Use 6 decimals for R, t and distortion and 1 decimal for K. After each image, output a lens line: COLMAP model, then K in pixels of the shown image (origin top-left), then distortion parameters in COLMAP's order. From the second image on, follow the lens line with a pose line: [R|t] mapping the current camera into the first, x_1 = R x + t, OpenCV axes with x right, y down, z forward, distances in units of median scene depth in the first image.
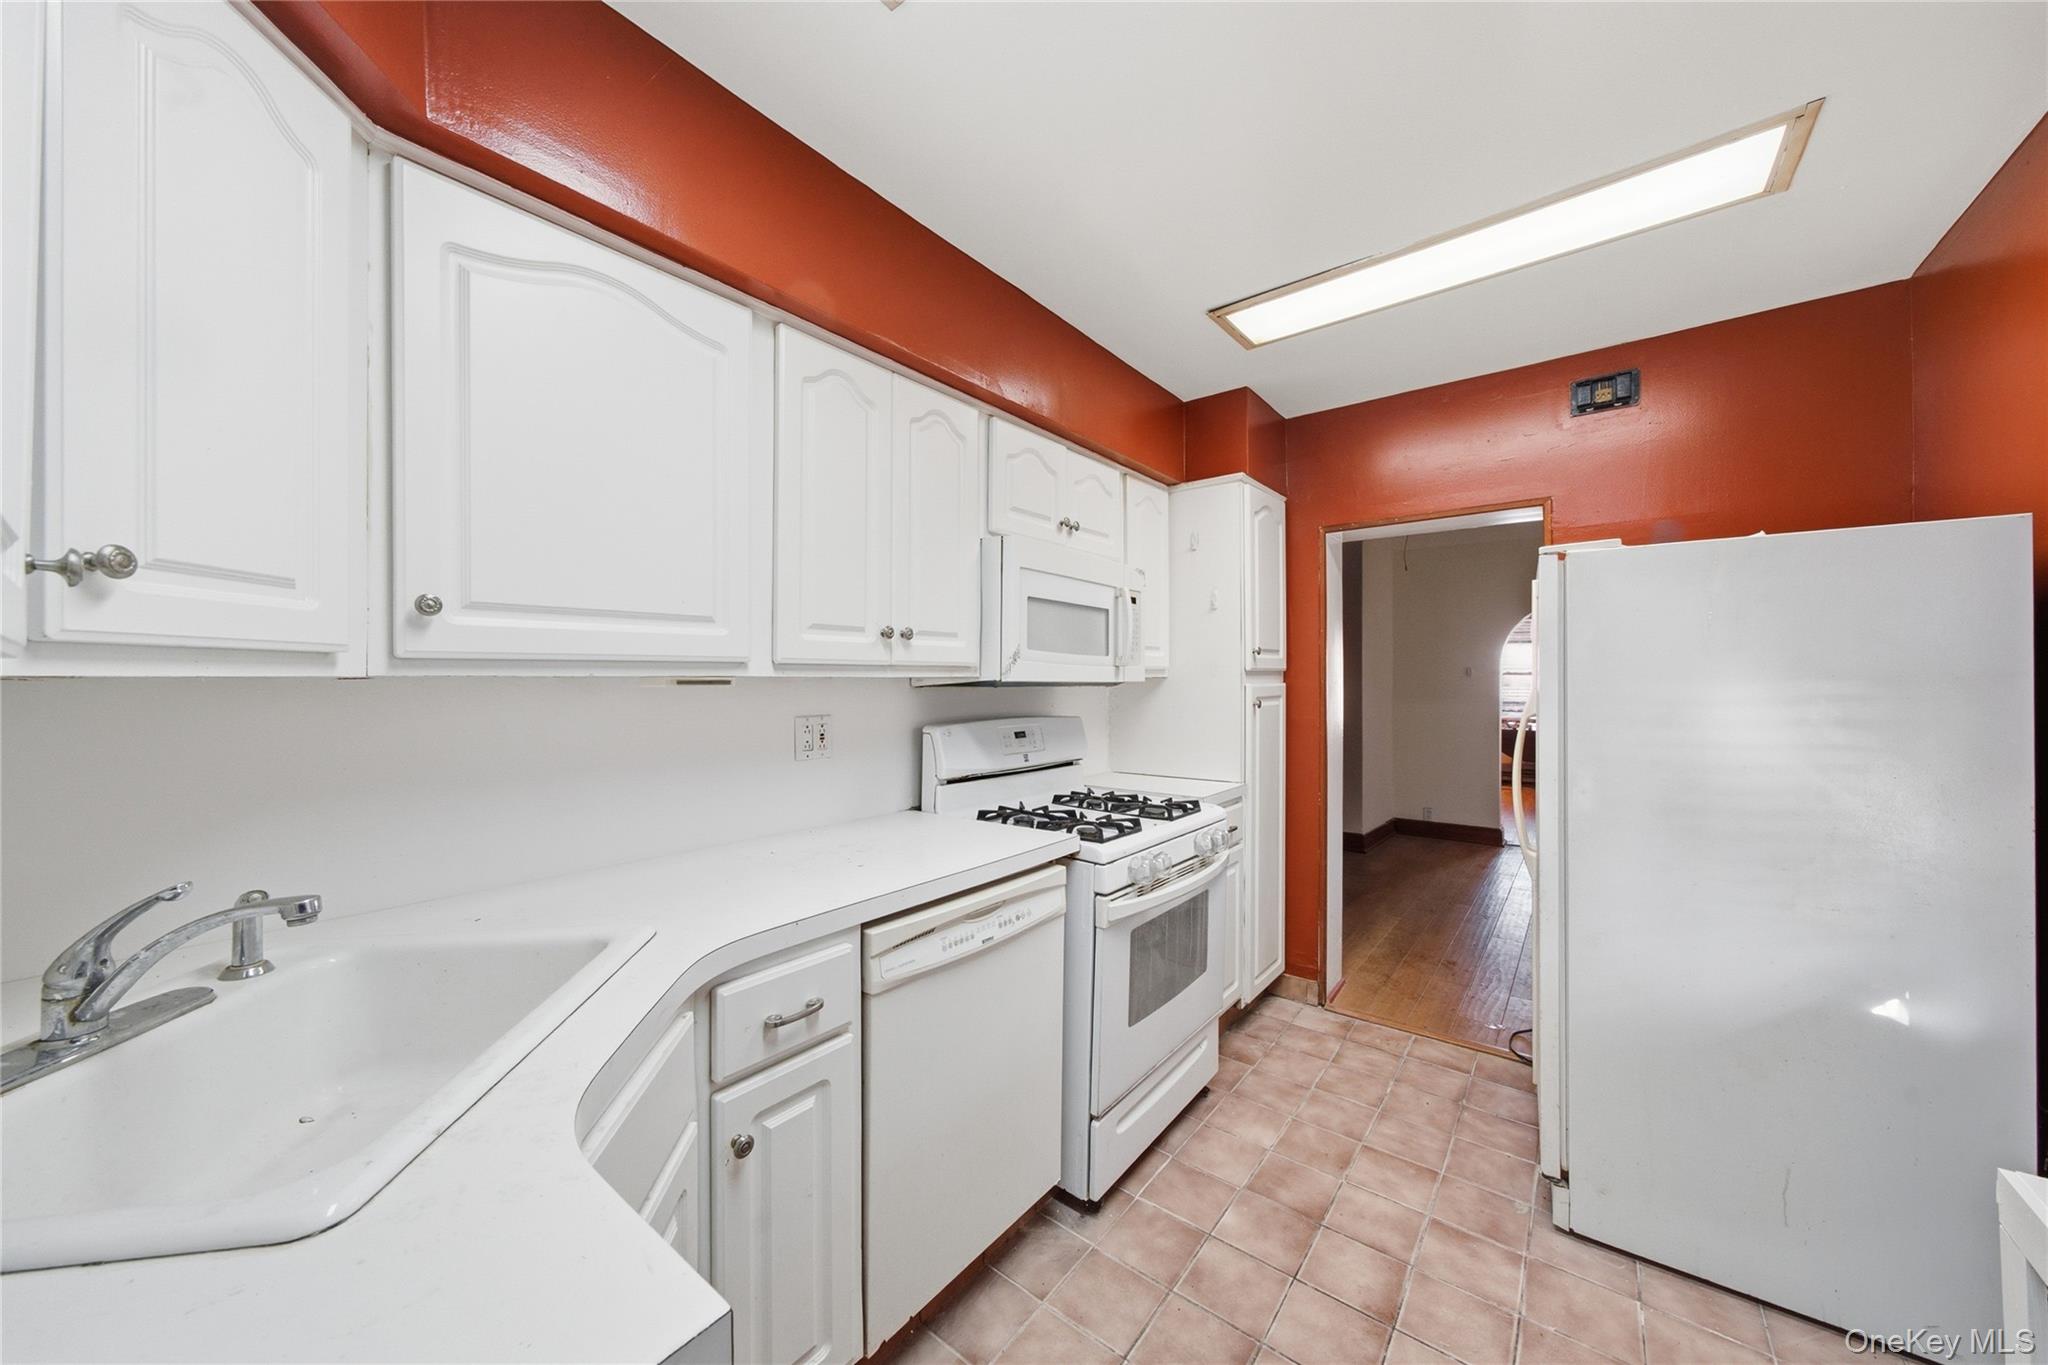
lens RADIAL K [[722.8, 0, 1027.5], [0, 722.8, 680.5], [0, 0, 1]] dist [0.007806, 0.000817]
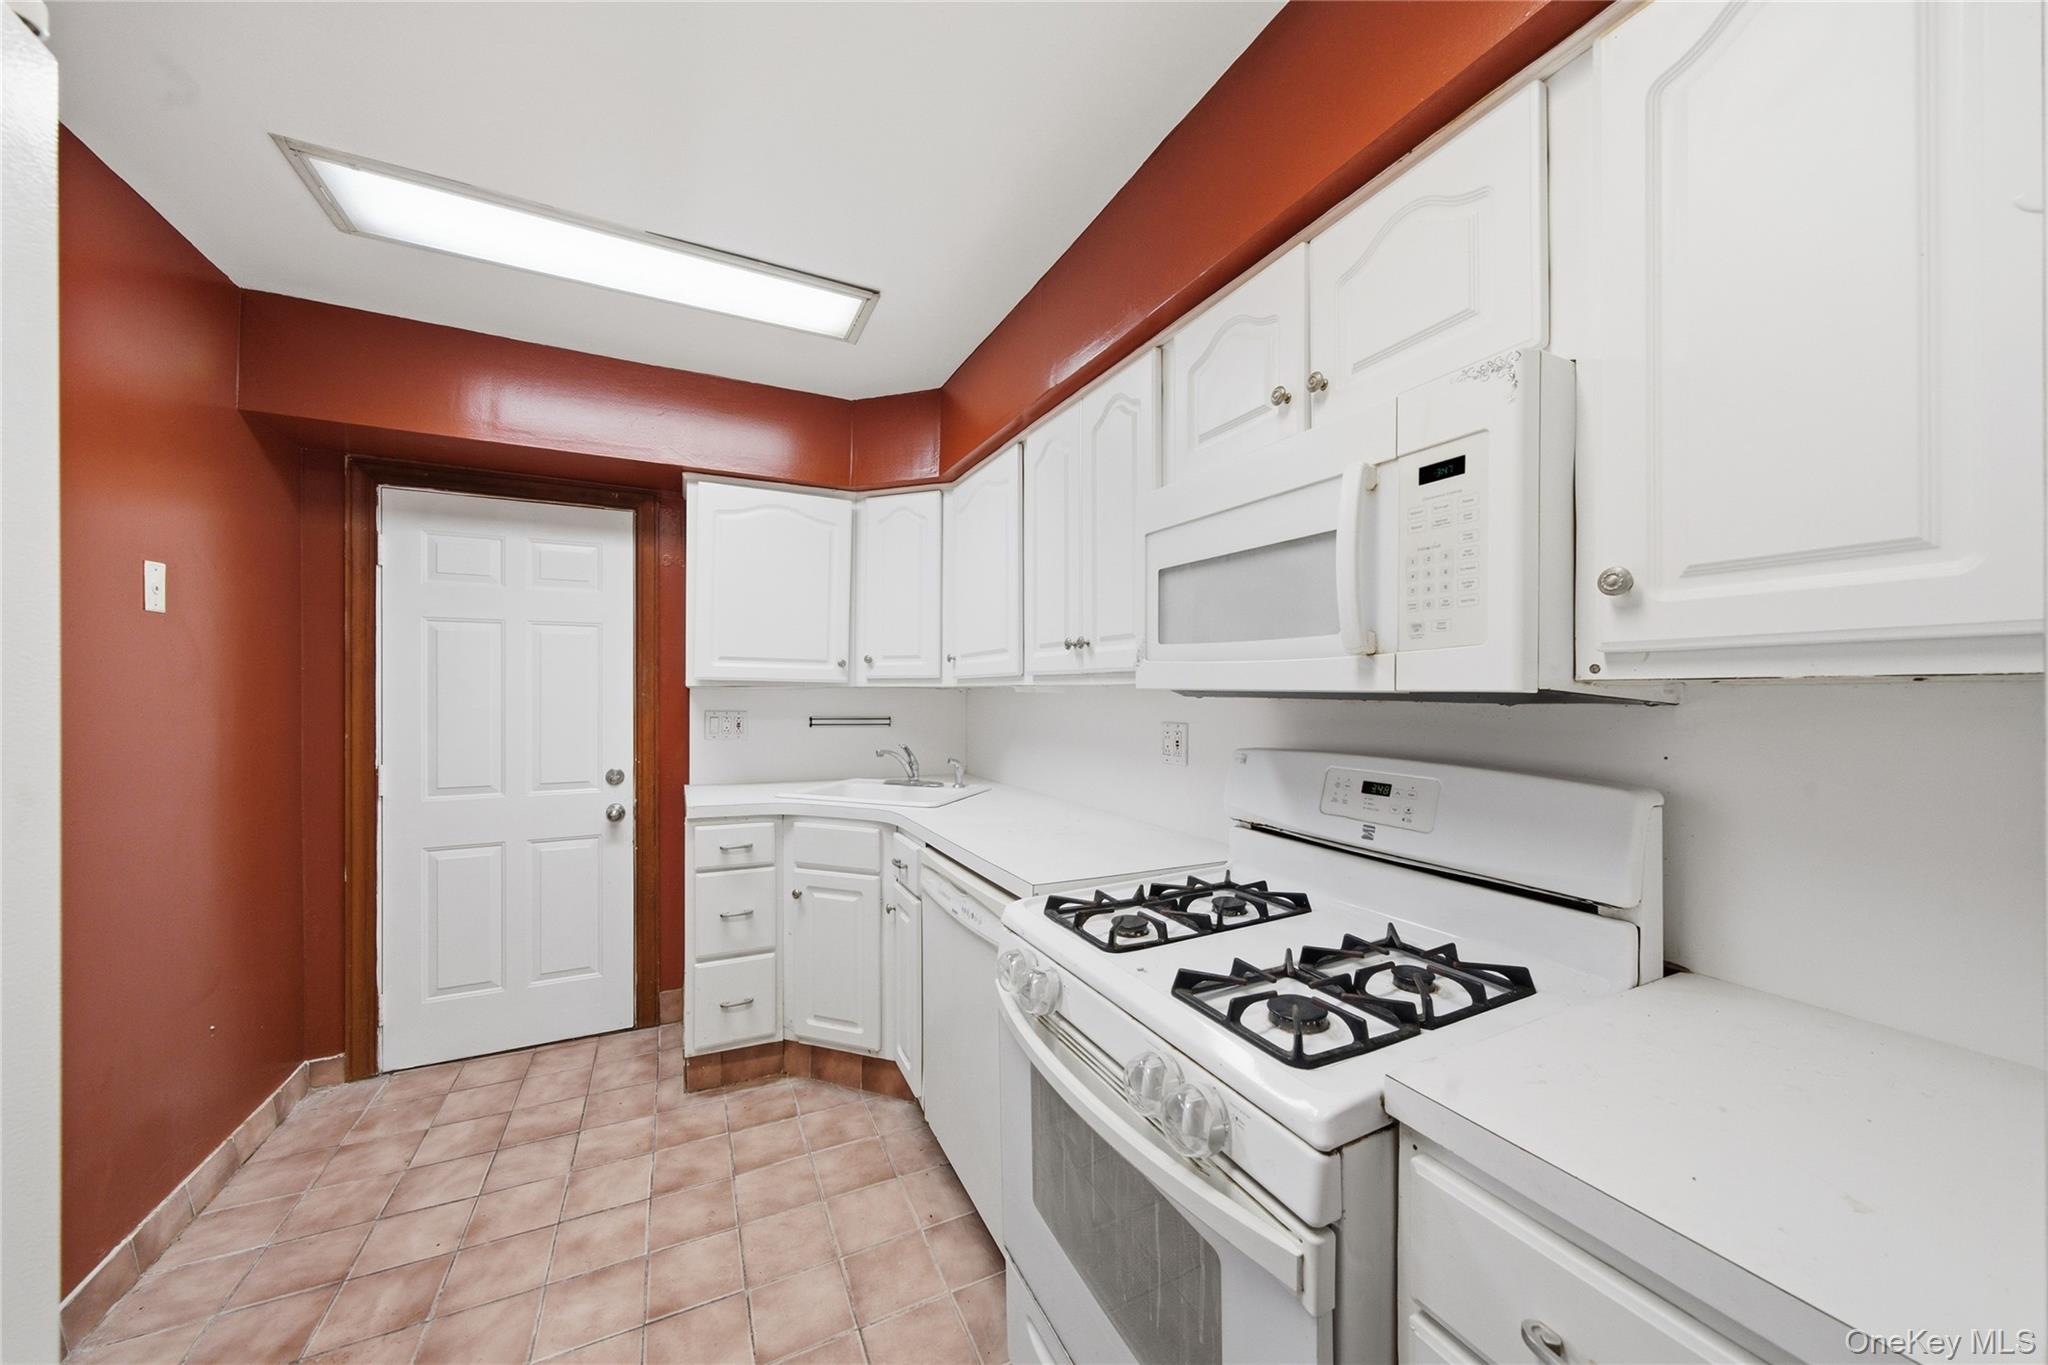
lens RADIAL K [[722.8, 0, 1029.9], [0, 722.8, 688.3], [0, 0, 1]] dist [0.007806, 0.000817]
pose [[-0.427800, -0.001406, -0.903872, 0.738304], [0.001331, 0.999997, -0.002185, 0.001997], [0.903873, -0.002138, -0.427797, 1.259351]]
